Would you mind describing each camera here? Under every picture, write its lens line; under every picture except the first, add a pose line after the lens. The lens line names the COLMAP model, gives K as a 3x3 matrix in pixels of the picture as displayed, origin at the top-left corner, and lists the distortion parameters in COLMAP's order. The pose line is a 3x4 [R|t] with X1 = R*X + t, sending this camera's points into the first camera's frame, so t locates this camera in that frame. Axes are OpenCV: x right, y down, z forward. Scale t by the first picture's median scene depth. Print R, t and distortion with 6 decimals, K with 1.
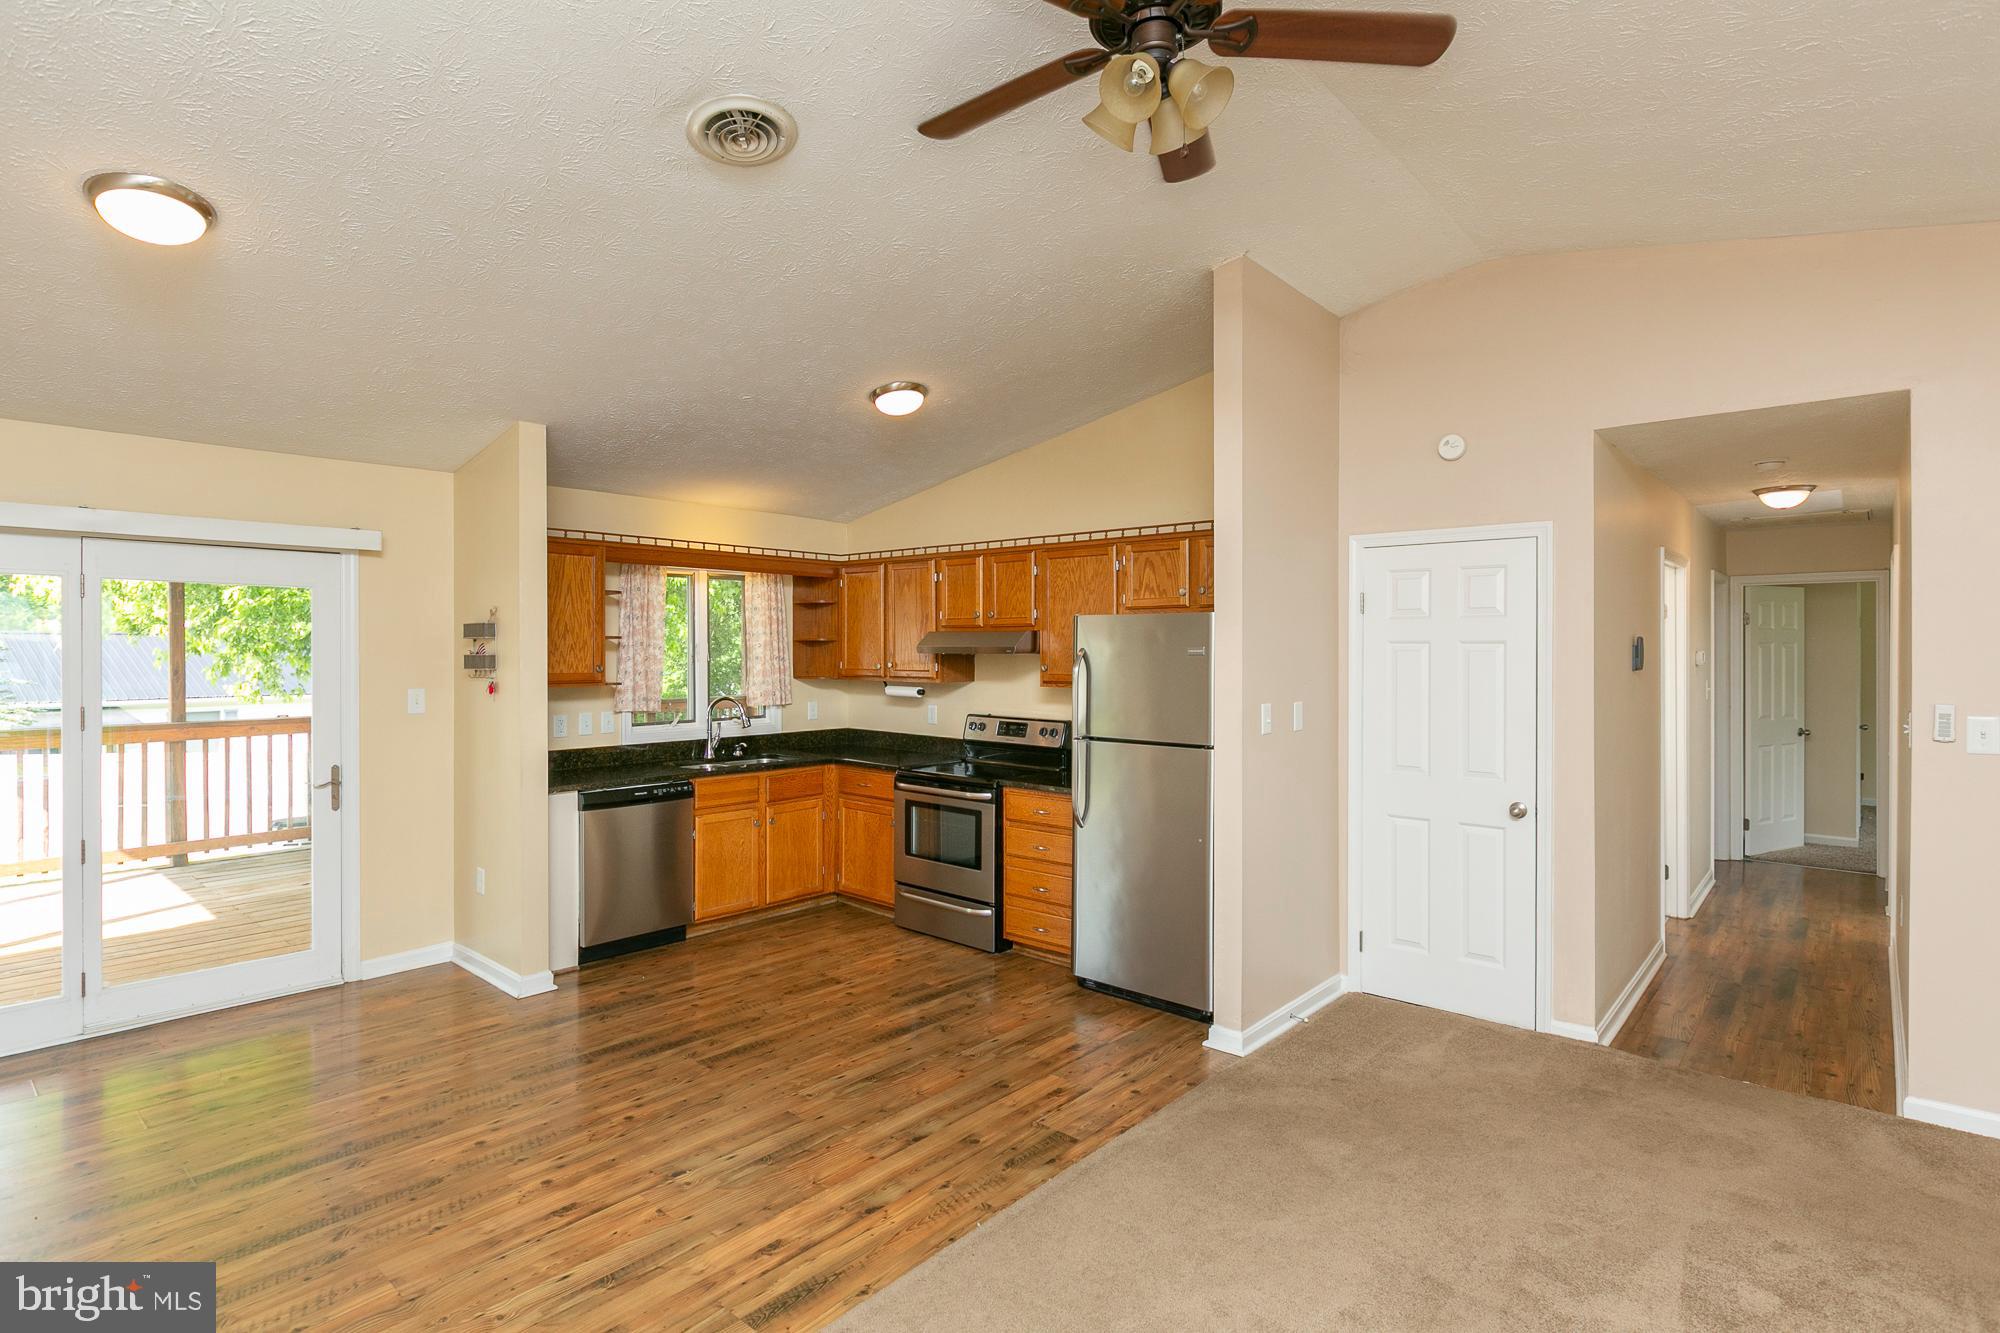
lens RADIAL K [[991.4, 0, 988.3], [0, 991.4, 667.9], [0, 0, 1]] dist [-0.000263, -0.002296]
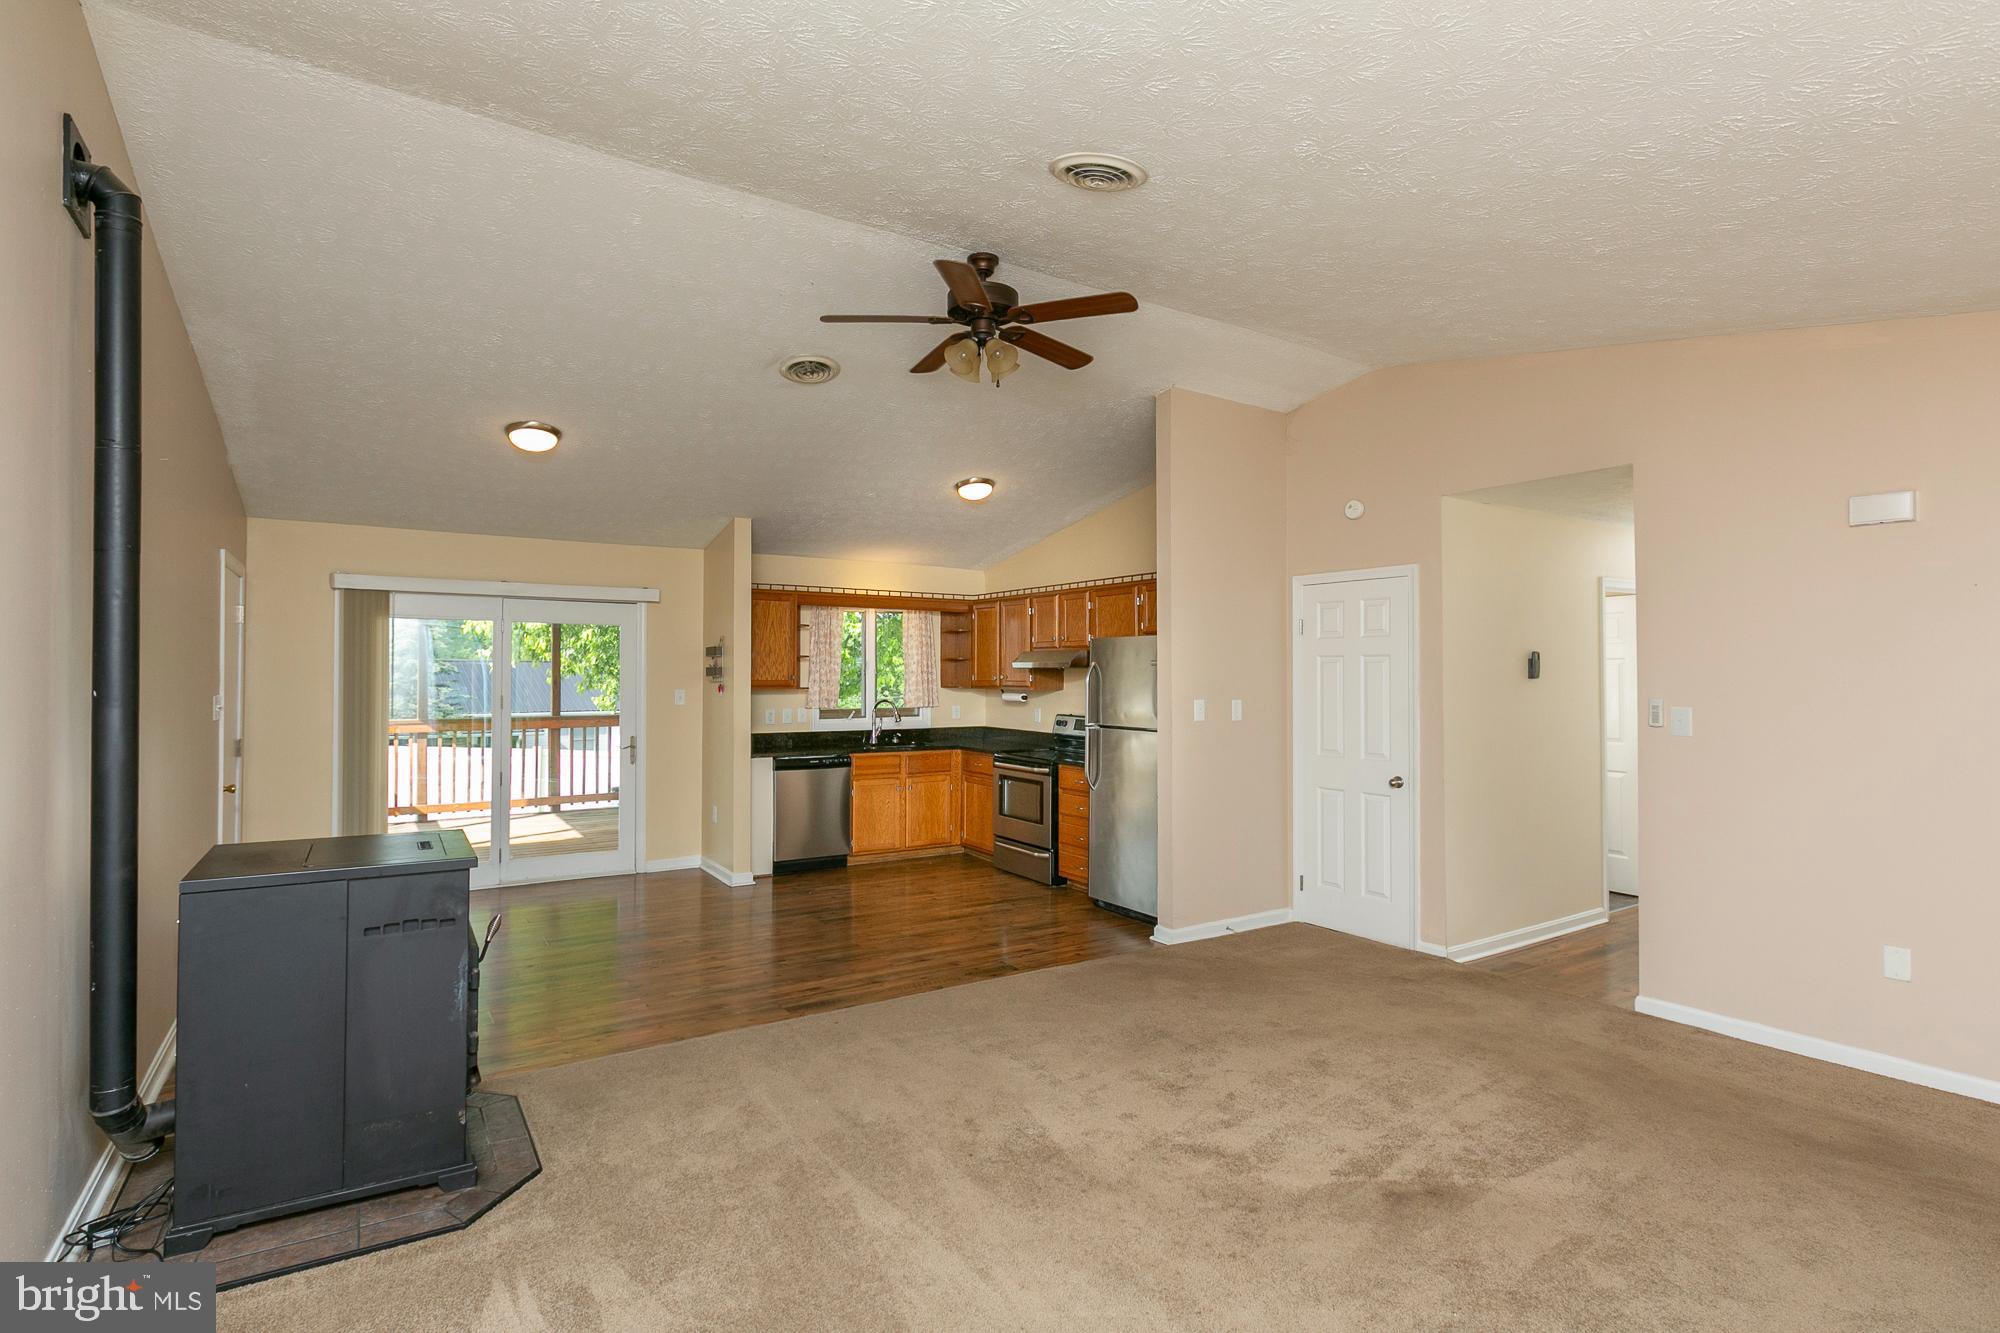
lens RADIAL K [[969.4, 0, 990.2], [0, 969.4, 682.5], [0, 0, 1]] dist [-0.000171, -0.002187]
pose [[0.962135, 0.003202, -0.272553, 0.307312], [-0.006258, 0.999927, -0.010343, 0.023017], [0.272500, 0.011657, 0.962085, -0.333735]]
